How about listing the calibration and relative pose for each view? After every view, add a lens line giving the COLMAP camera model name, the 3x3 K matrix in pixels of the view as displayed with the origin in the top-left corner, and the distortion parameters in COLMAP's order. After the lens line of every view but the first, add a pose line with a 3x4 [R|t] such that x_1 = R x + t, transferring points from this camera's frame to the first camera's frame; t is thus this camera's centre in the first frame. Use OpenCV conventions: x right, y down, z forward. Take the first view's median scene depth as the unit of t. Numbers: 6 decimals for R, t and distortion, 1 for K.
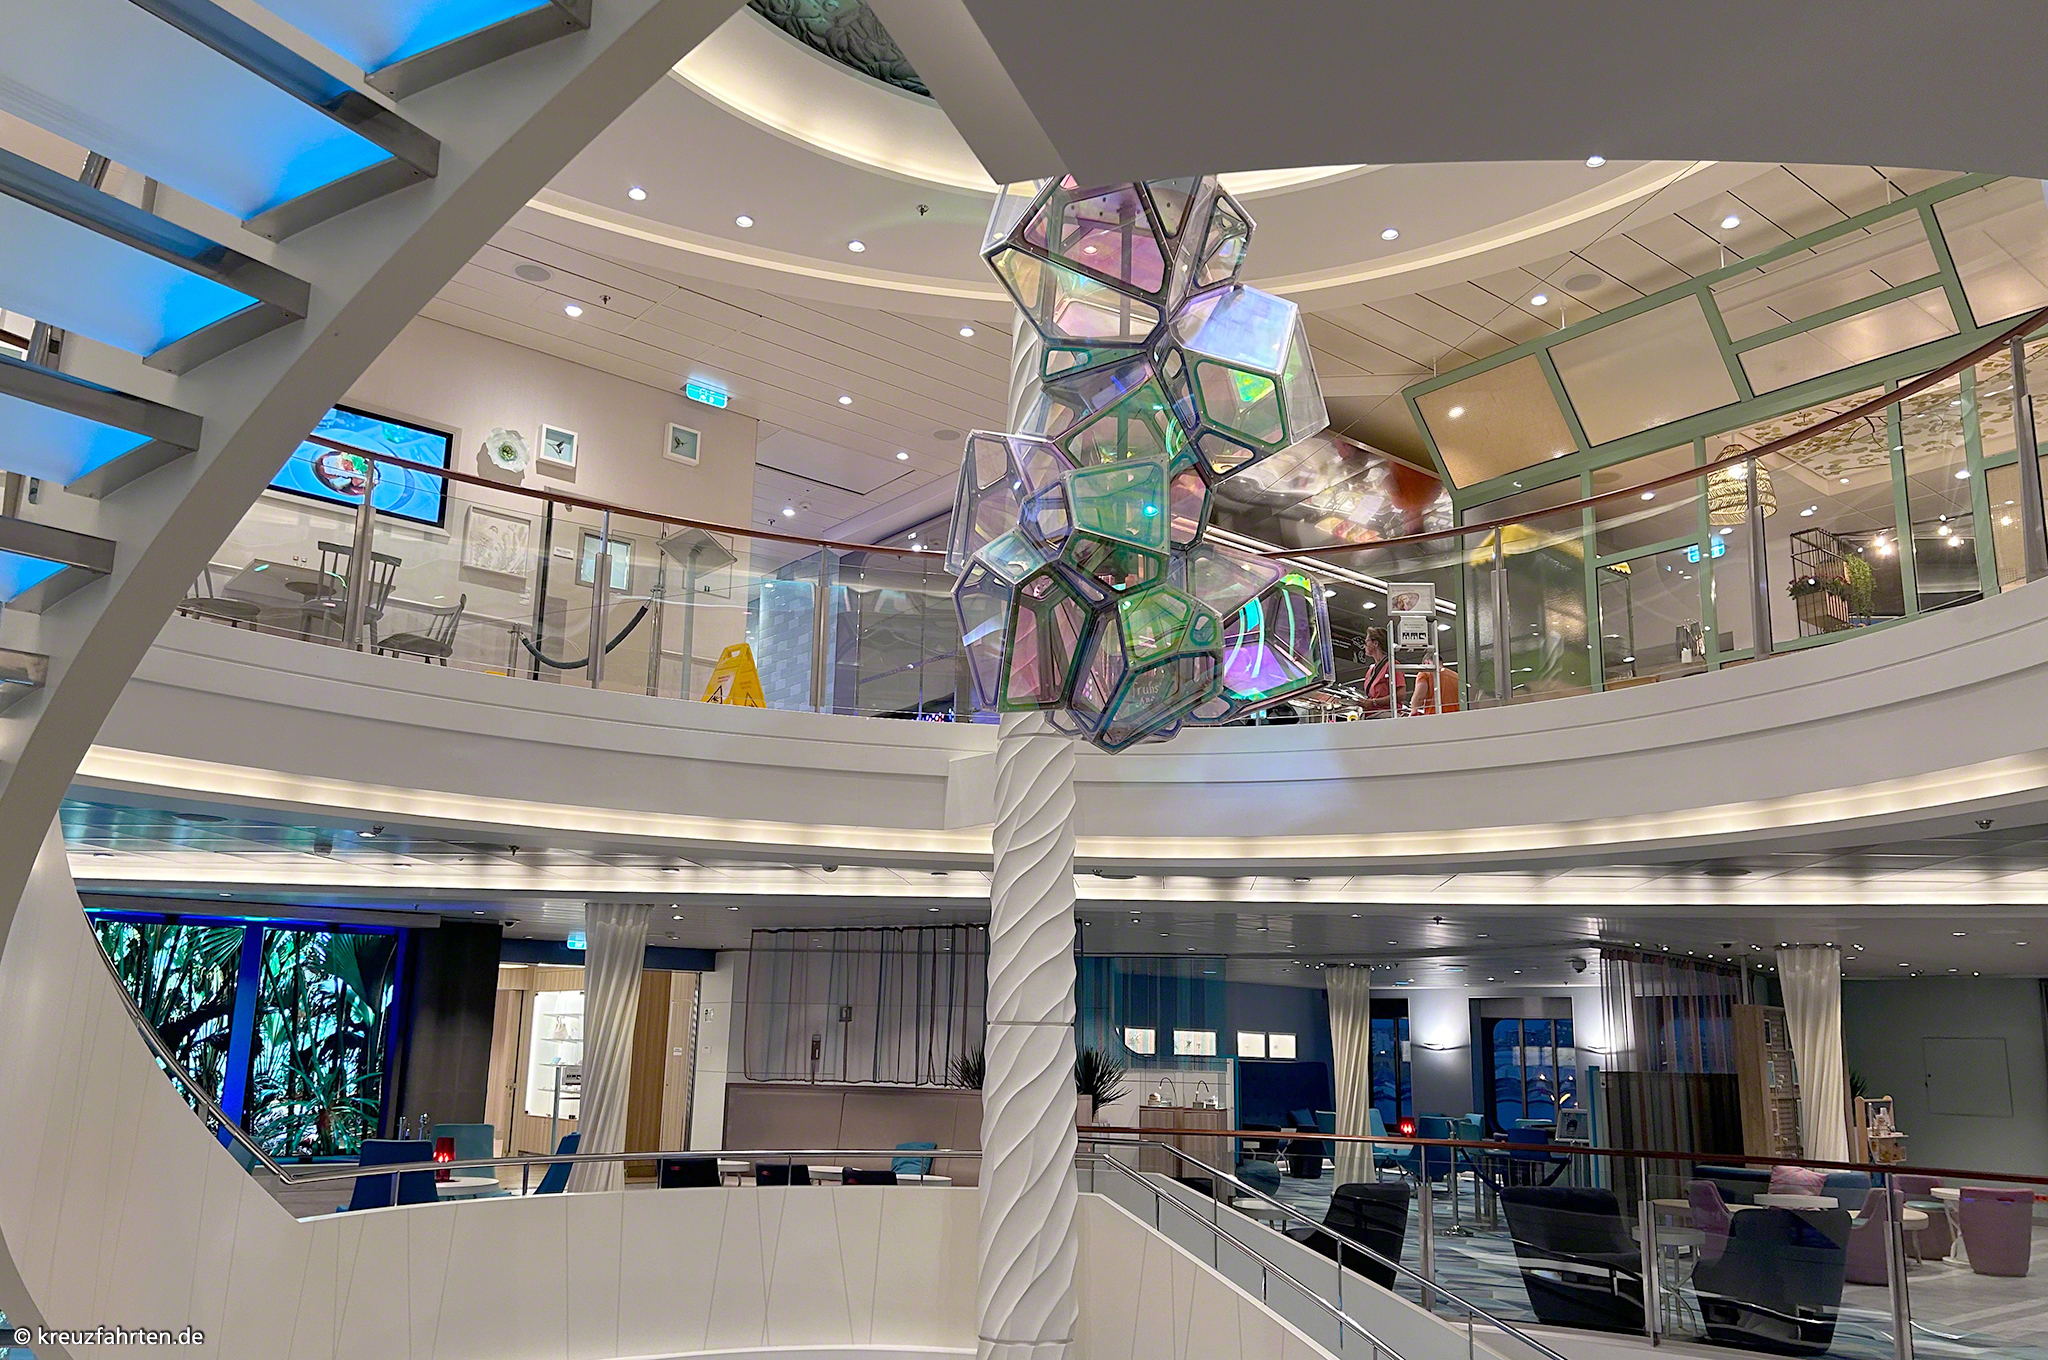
lens RADIAL K [[1534.1, 0, 1024.0], [0, 1534.1, 680.0], [0, 0, 1]] dist [0.023438, -0.004551]
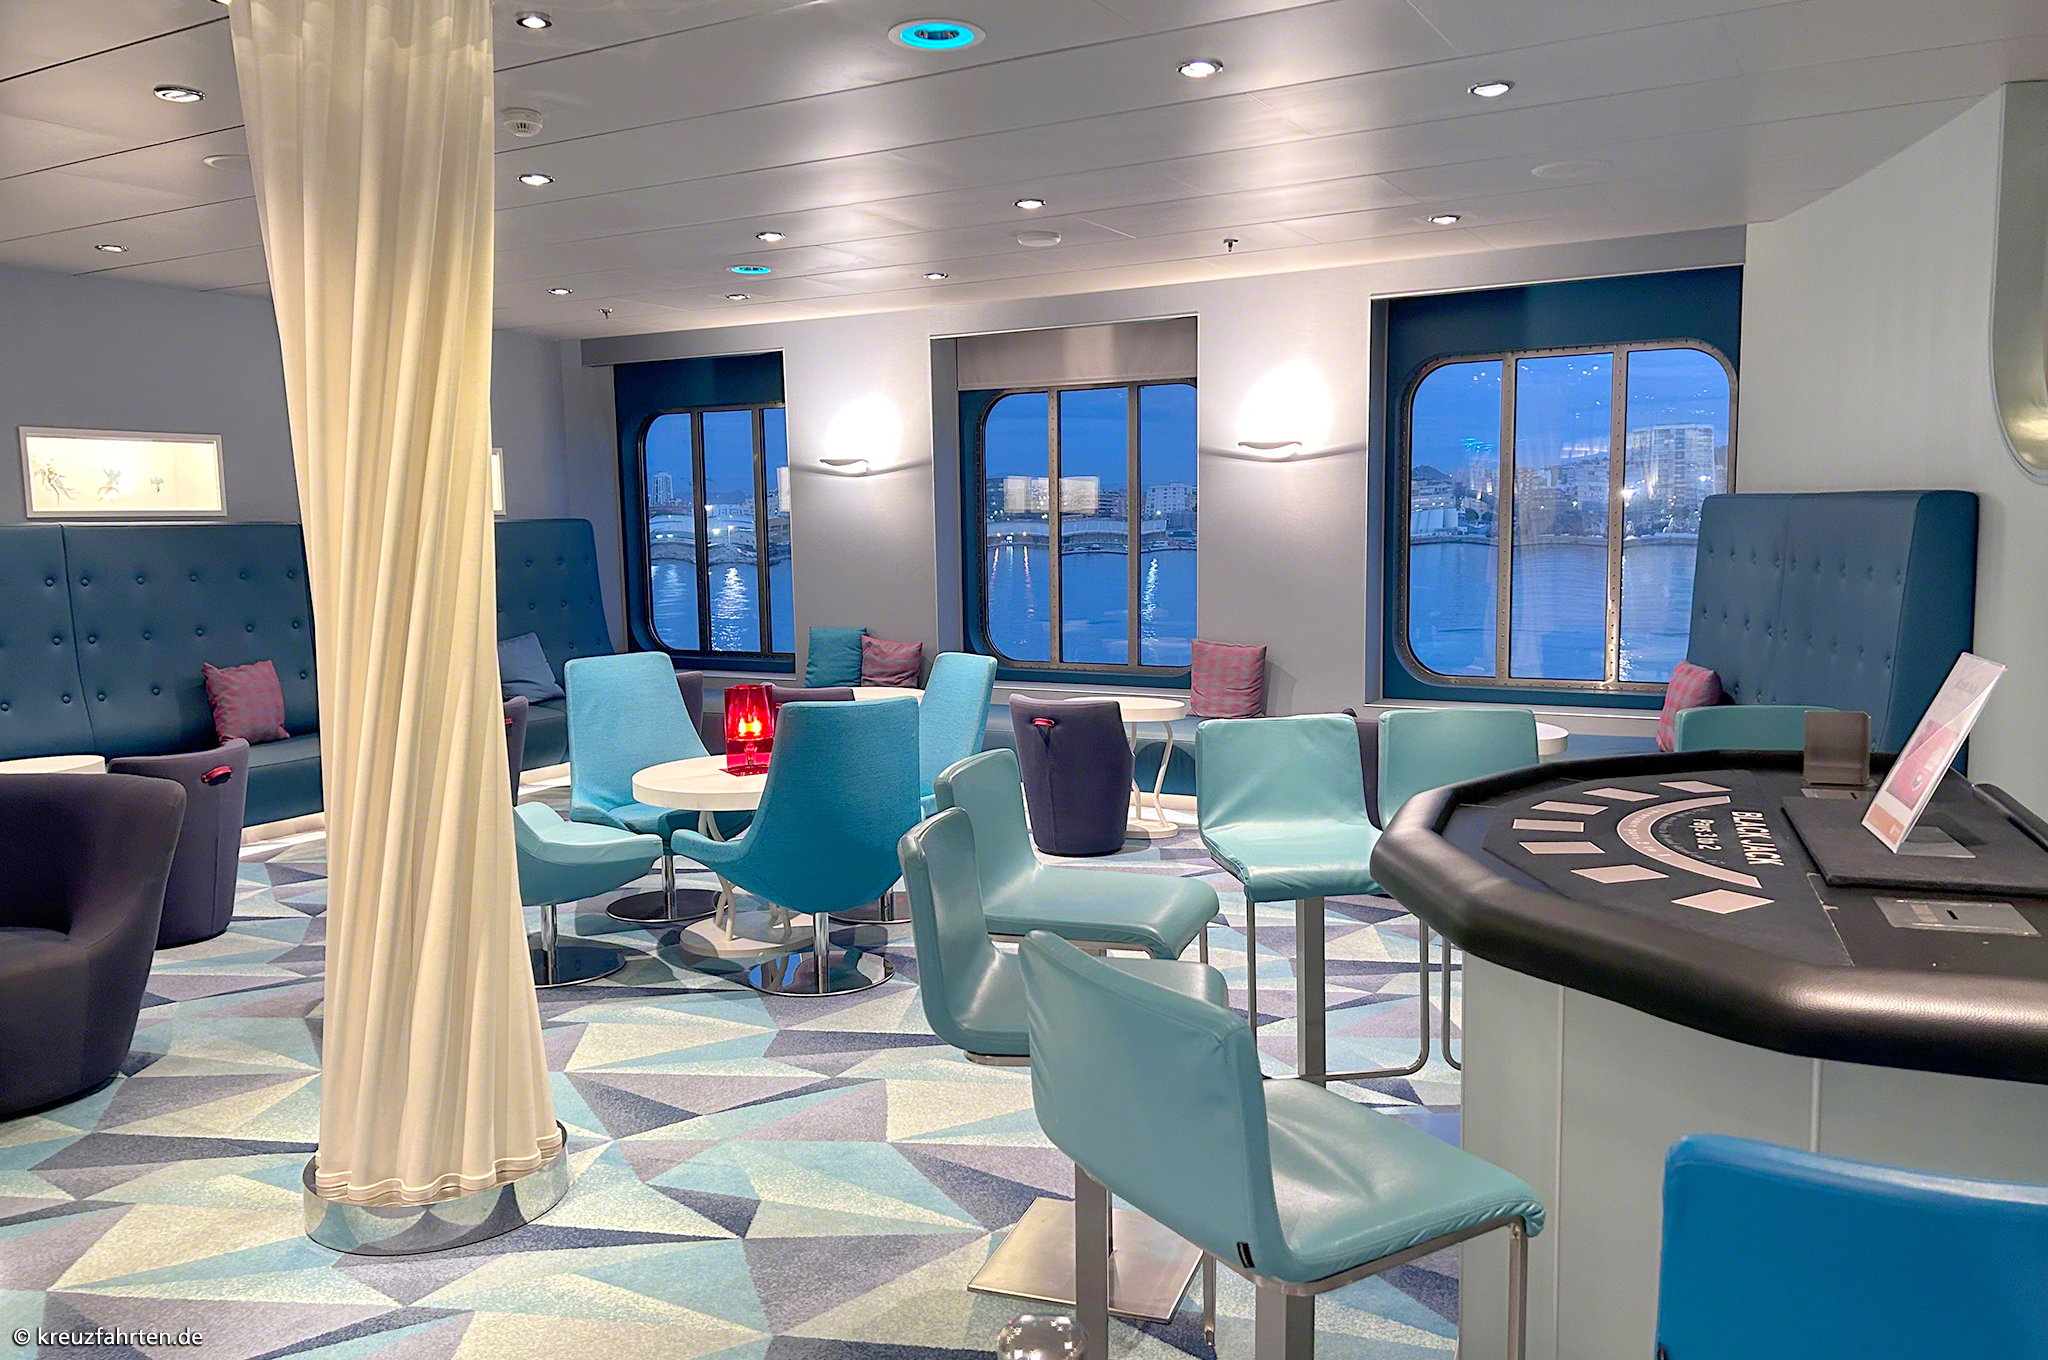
lens RADIAL K [[1534.1, 0, 1024.0], [0, 1534.1, 680.0], [0, 0, 1]] dist [0.023438, -0.004551]
pose [[0.931815, -0.095763, 0.350071, 0.167909], [-0.025213, 0.945150, 0.325661, 0.161330], [-0.362056, -0.312282, 0.878291, 0.626705]]
